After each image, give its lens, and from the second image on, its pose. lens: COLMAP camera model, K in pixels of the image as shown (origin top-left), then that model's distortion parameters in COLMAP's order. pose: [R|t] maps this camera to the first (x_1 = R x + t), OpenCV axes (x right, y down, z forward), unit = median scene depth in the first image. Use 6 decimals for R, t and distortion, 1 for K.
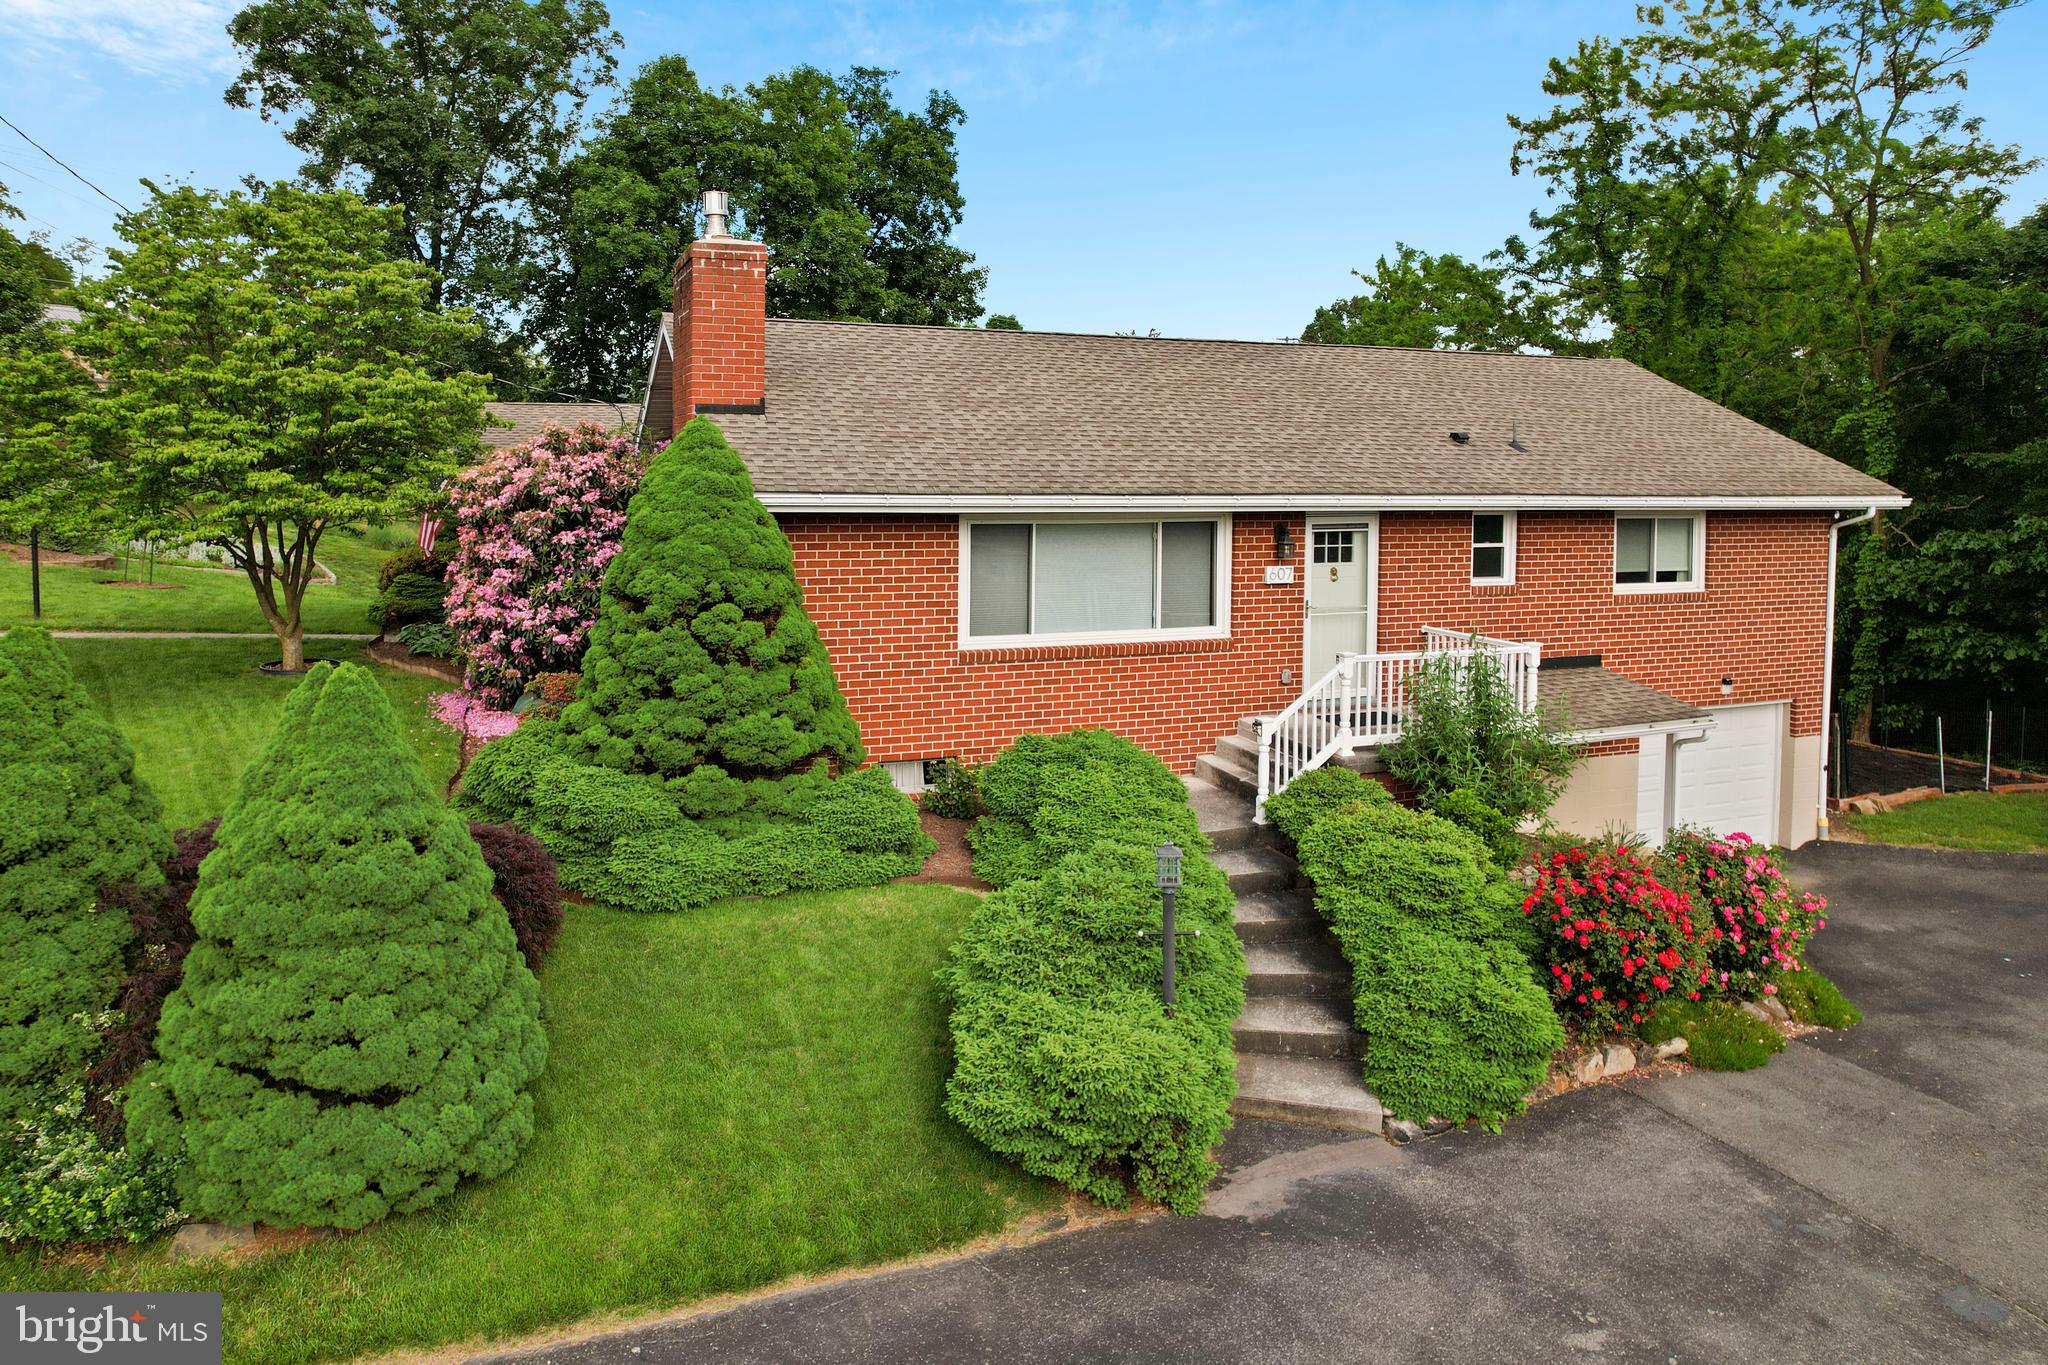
lens RADIAL K [[1372.0, 0, 1019.0], [0, 1372.0, 519.9], [0, 0, 1]] dist [-0.050706, 0.033283]
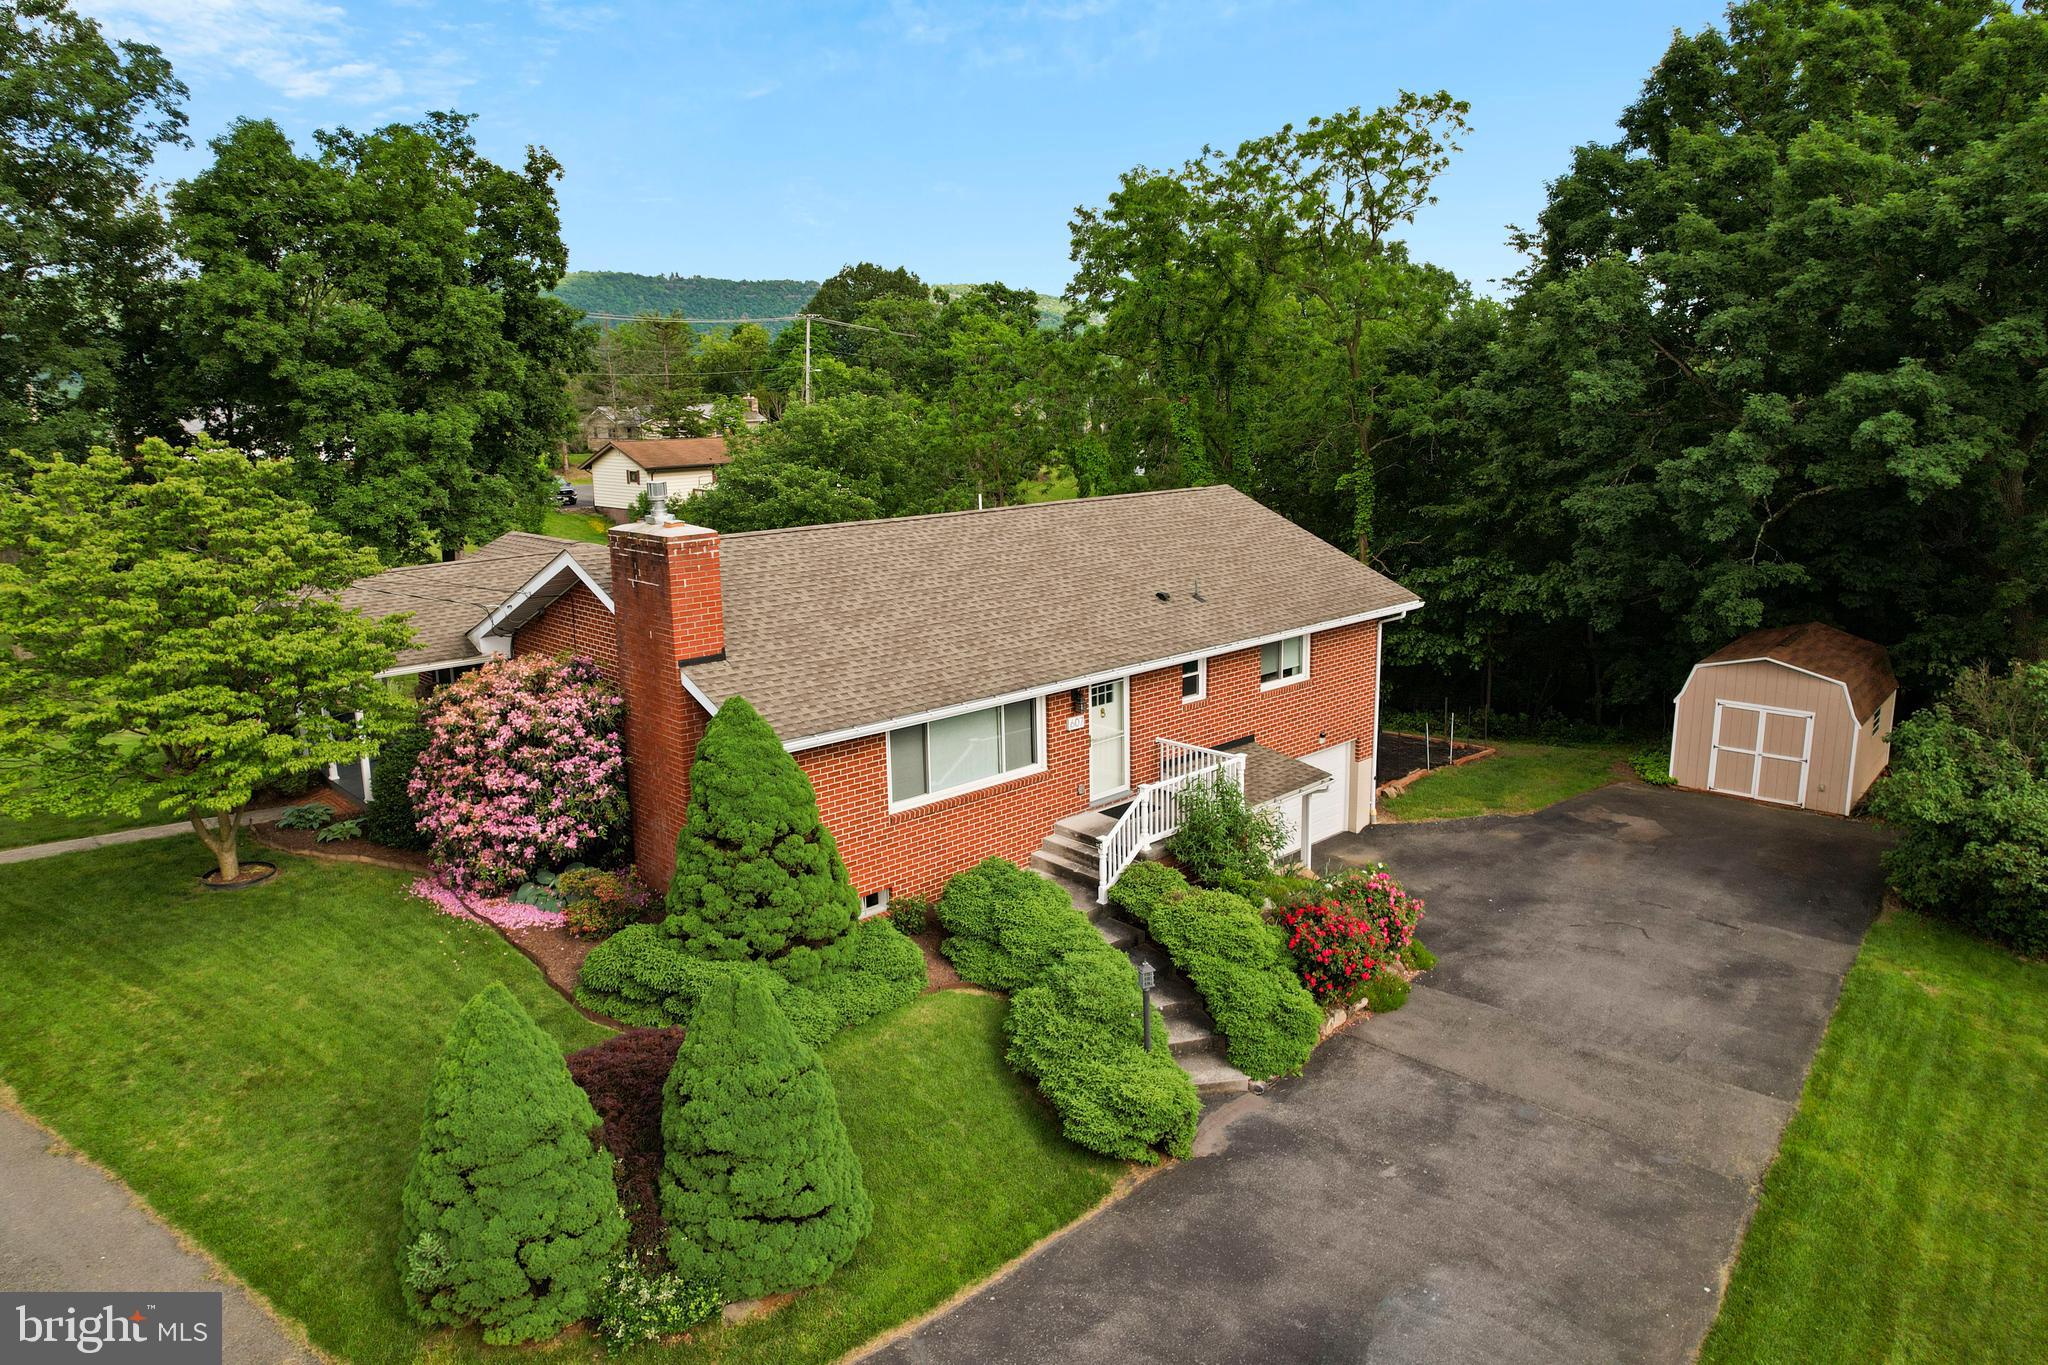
lens RADIAL K [[1357.7, 0, 1038.4], [0, 1357.7, 669.6], [0, 0, 1]] dist [-0.072232, 0.062569]
pose [[0.924260, -0.106362, 0.366648, -0.472629], [0.046648, 0.984674, 0.168053, -0.332725], [-0.378903, -0.138221, 0.915056, -0.369669]]
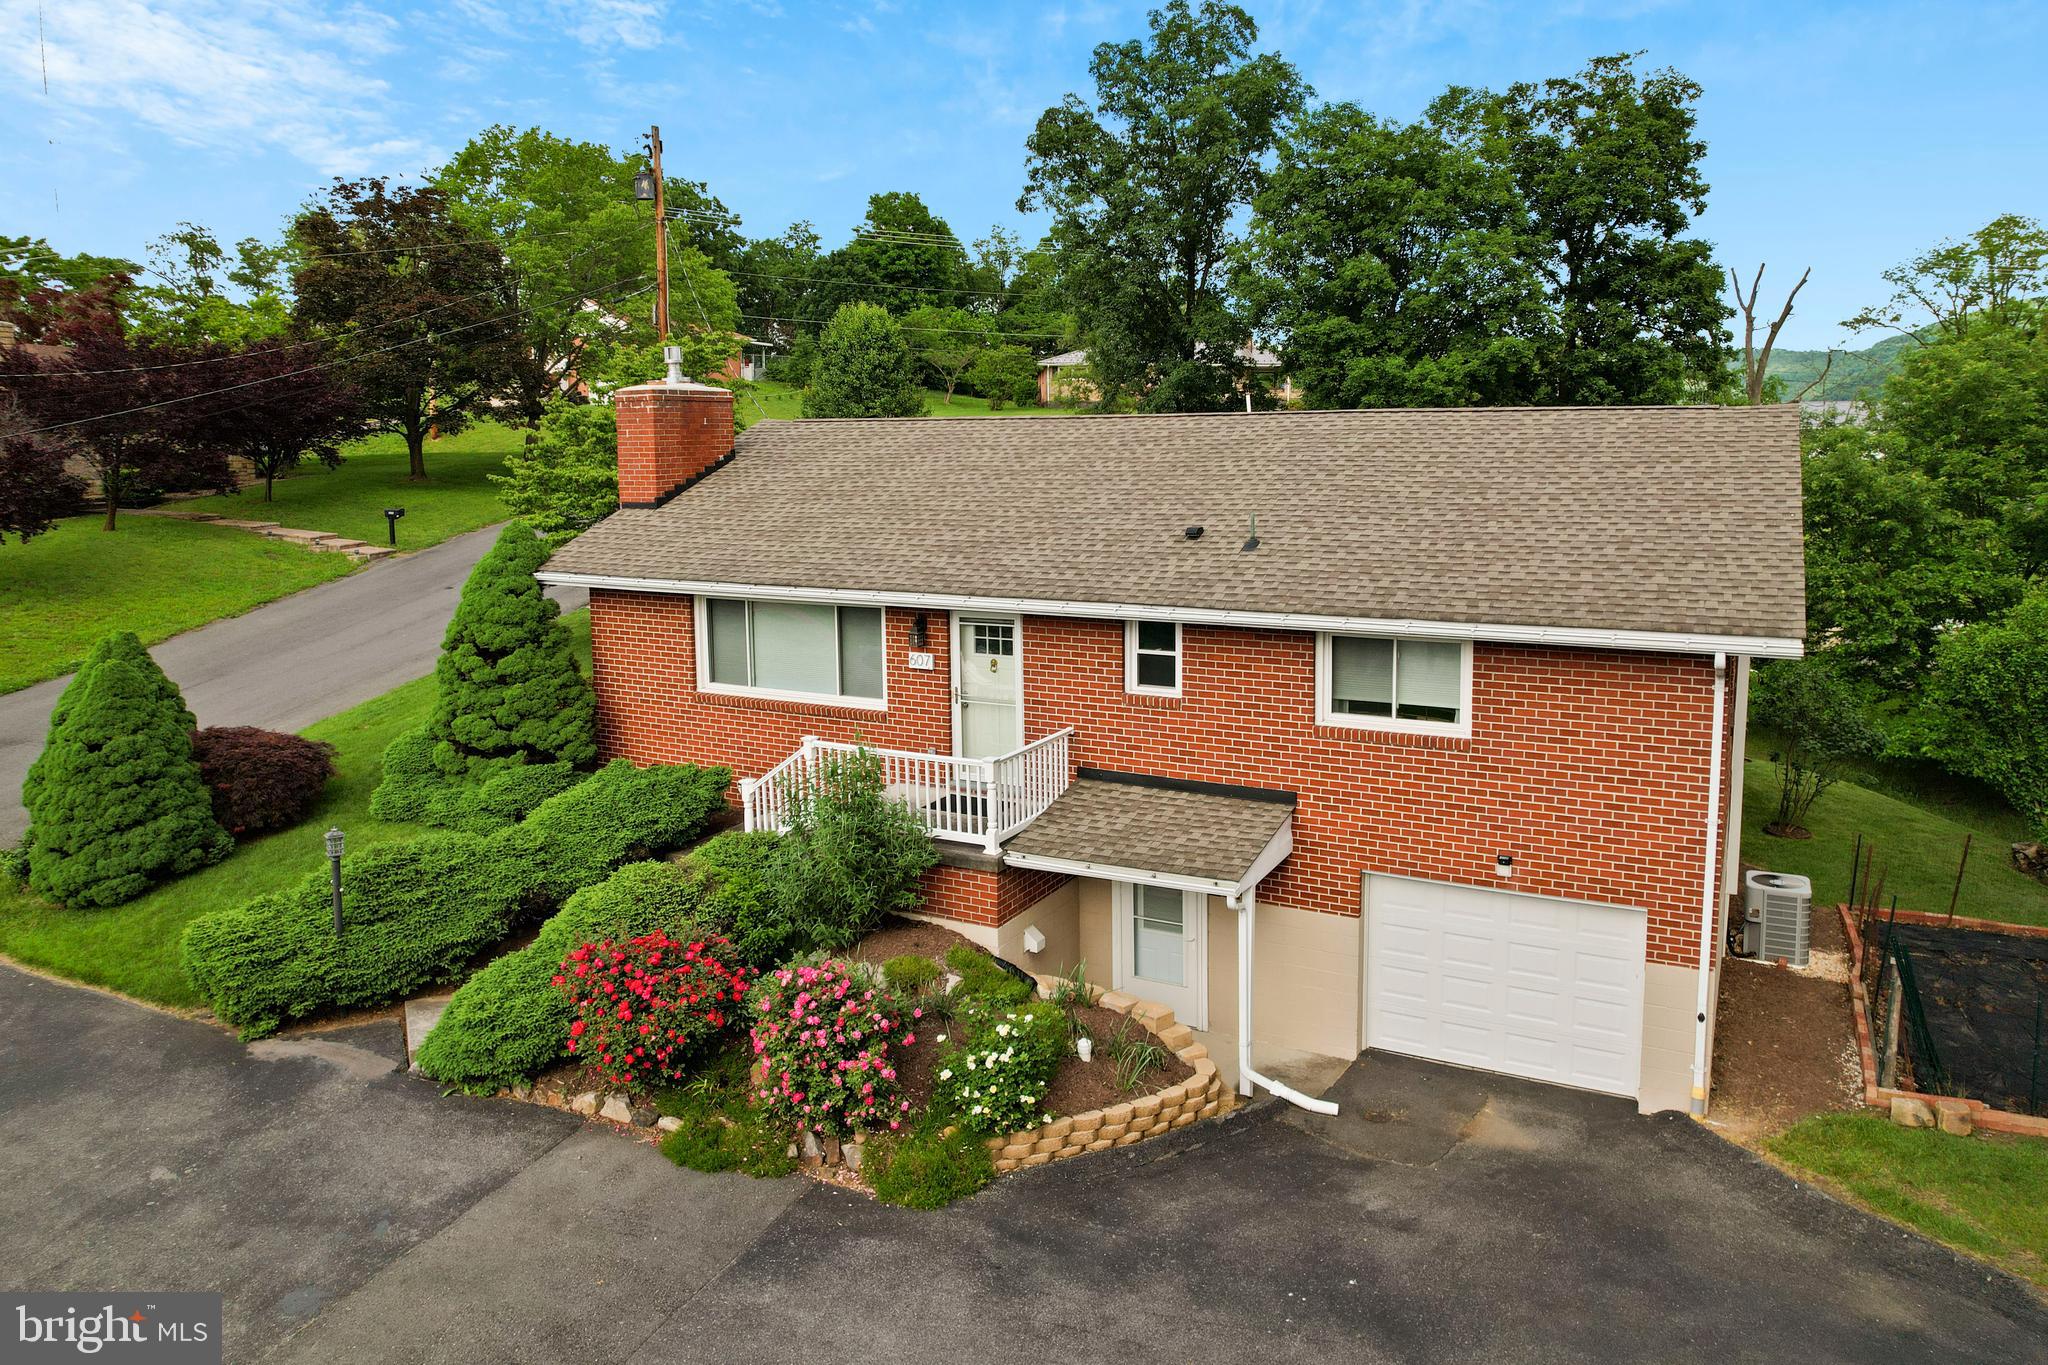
lens RADIAL K [[1334.9, 0, 1059.0], [0, 1334.9, 591.8], [0, 0, 1]] dist [-0.056513, 0.038861]
pose [[0.661493, 0.068233, -0.746840, 1.367734], [-0.016801, 0.996951, 0.076202, -0.126729], [0.749763, -0.037859, 0.660623, 0.494899]]
